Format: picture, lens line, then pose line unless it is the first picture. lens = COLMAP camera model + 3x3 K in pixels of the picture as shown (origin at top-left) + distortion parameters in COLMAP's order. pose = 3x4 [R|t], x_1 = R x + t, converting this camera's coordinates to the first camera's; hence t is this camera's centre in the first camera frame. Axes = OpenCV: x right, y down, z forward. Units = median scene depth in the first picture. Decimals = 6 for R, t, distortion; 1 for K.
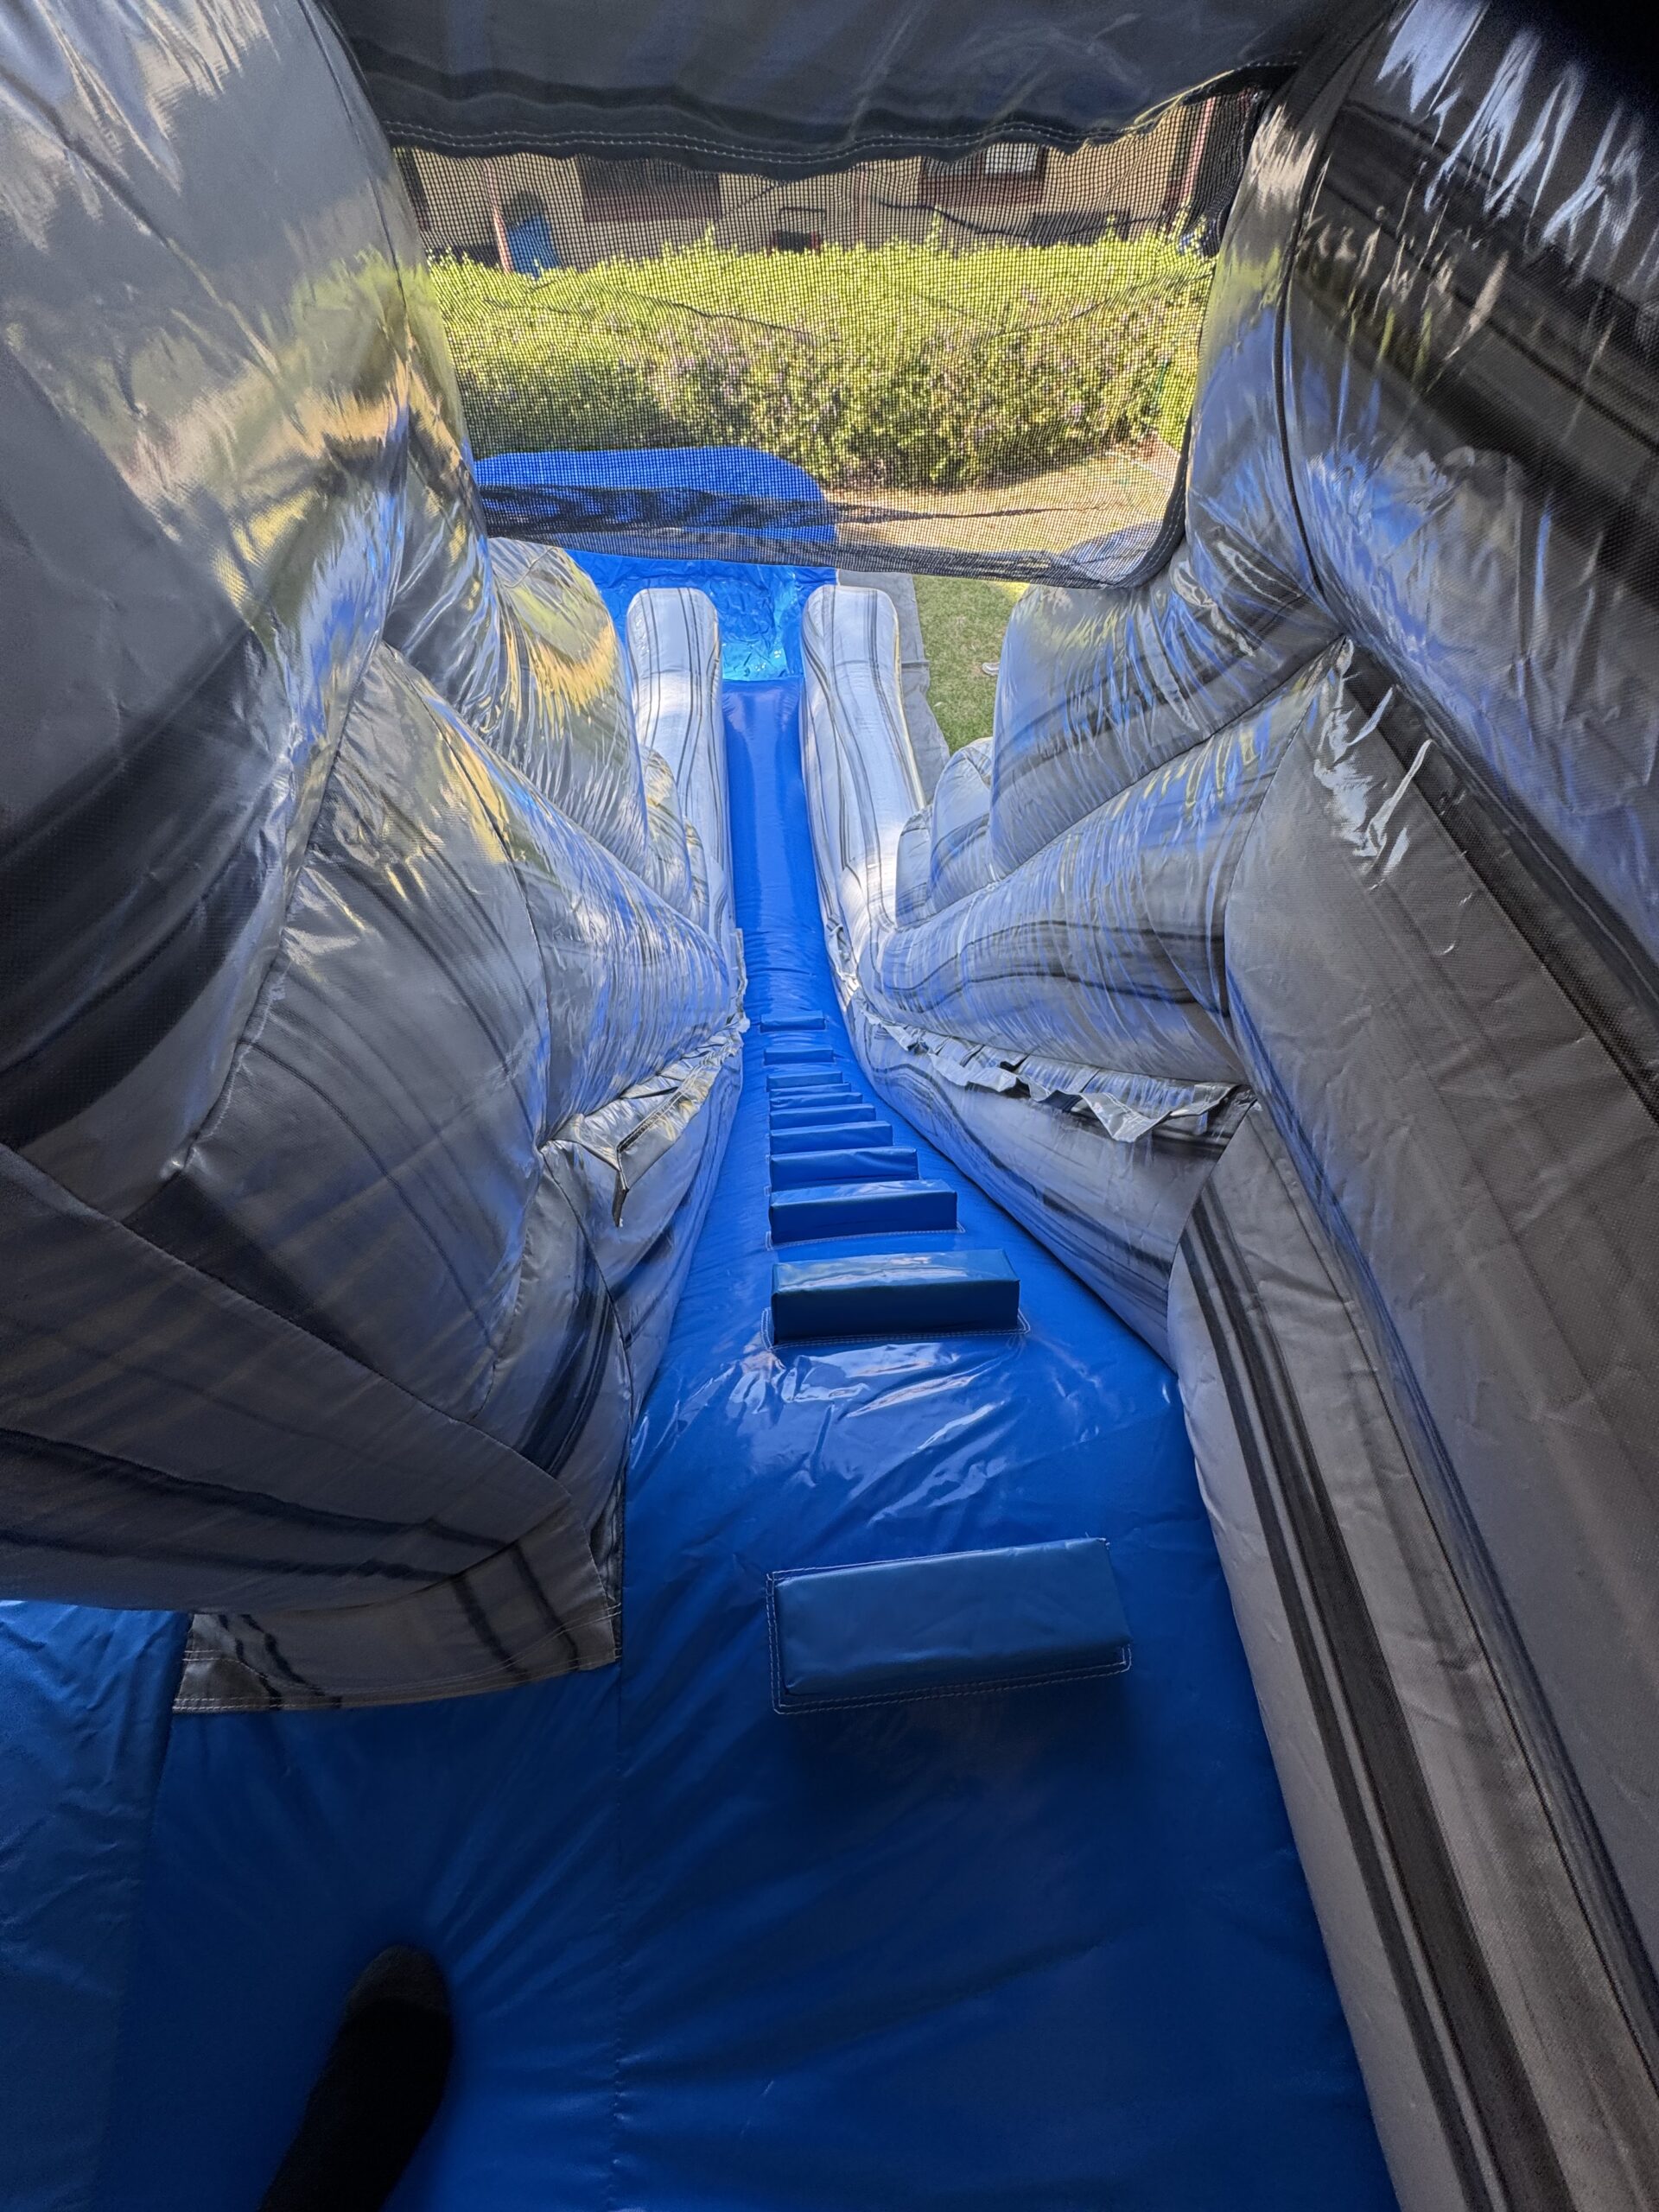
lens RADIAL K [[882.1, 0, 829.6], [0, 882.1, 1105.4], [0, 0, 1]] dist [-0.007036, -0.000027]
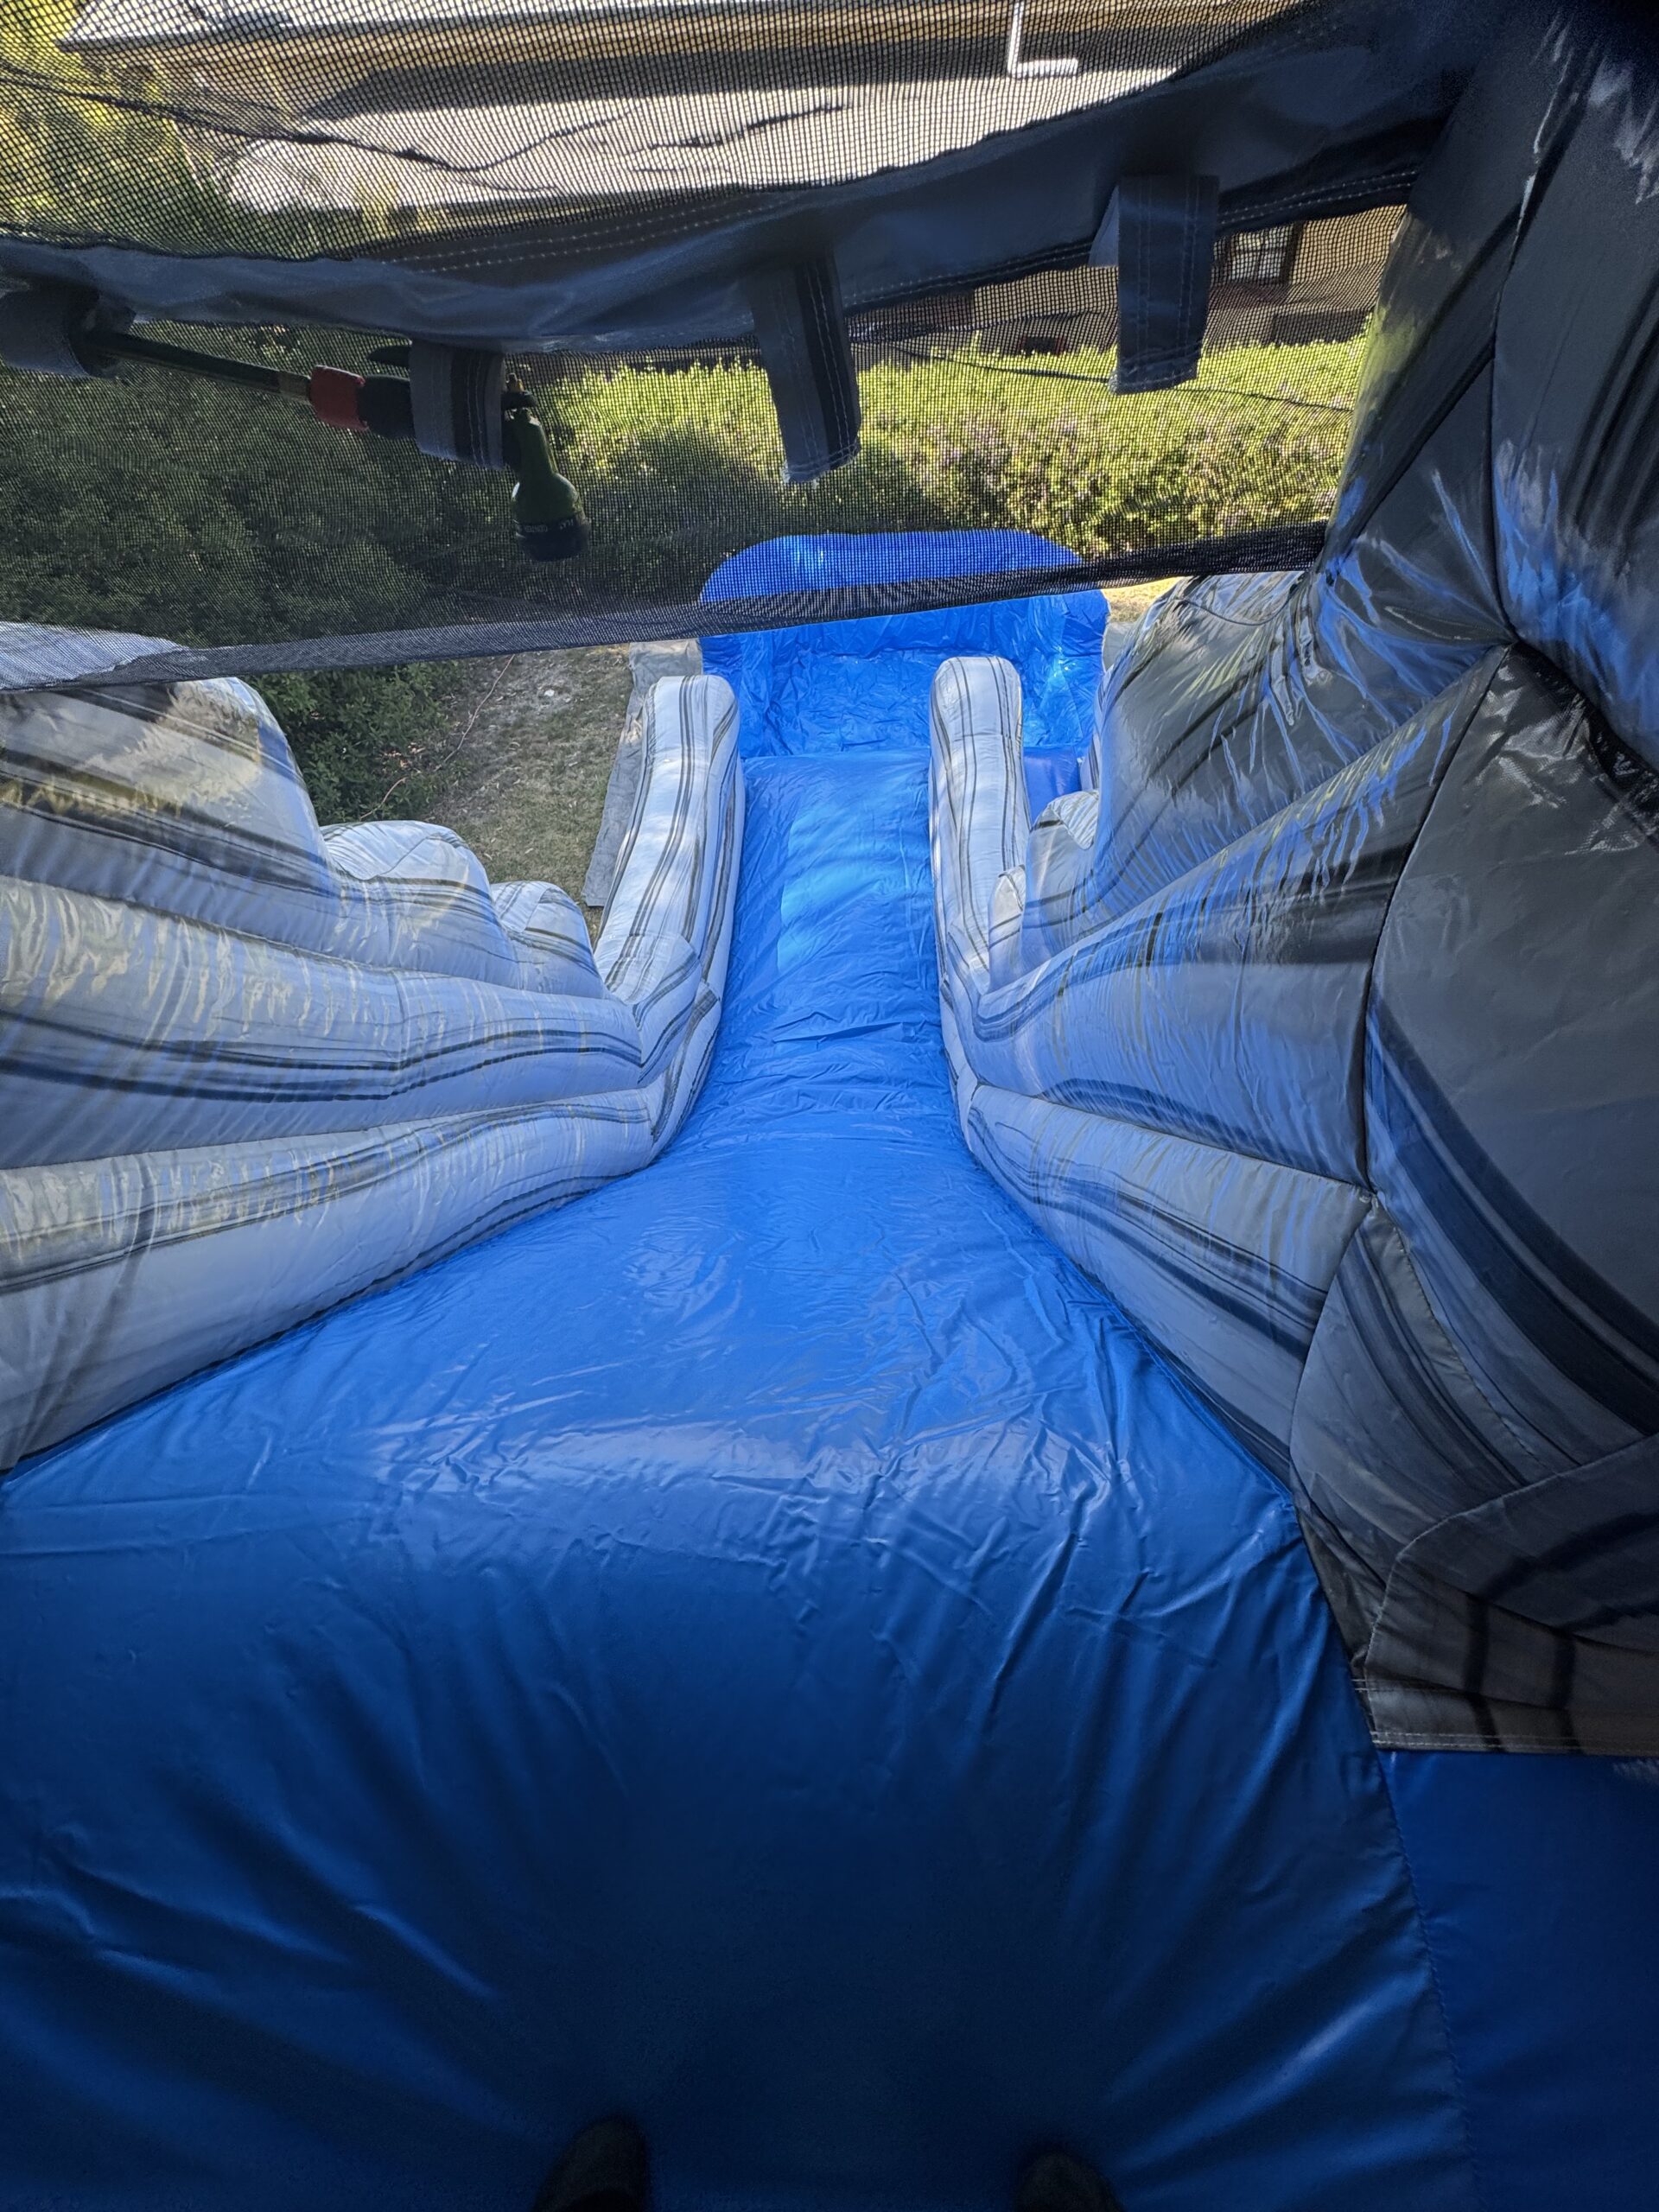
lens RADIAL K [[882.1, 0, 823.1], [0, 882.1, 1107.7], [0, 0, 1]] dist [-0.007036, -0.000027]
pose [[0.992129, 0.066853, -0.105877, -0.148474], [-0.074107, 0.995055, -0.066135, 0.014532], [0.100932, 0.073461, 0.992178, -0.003642]]
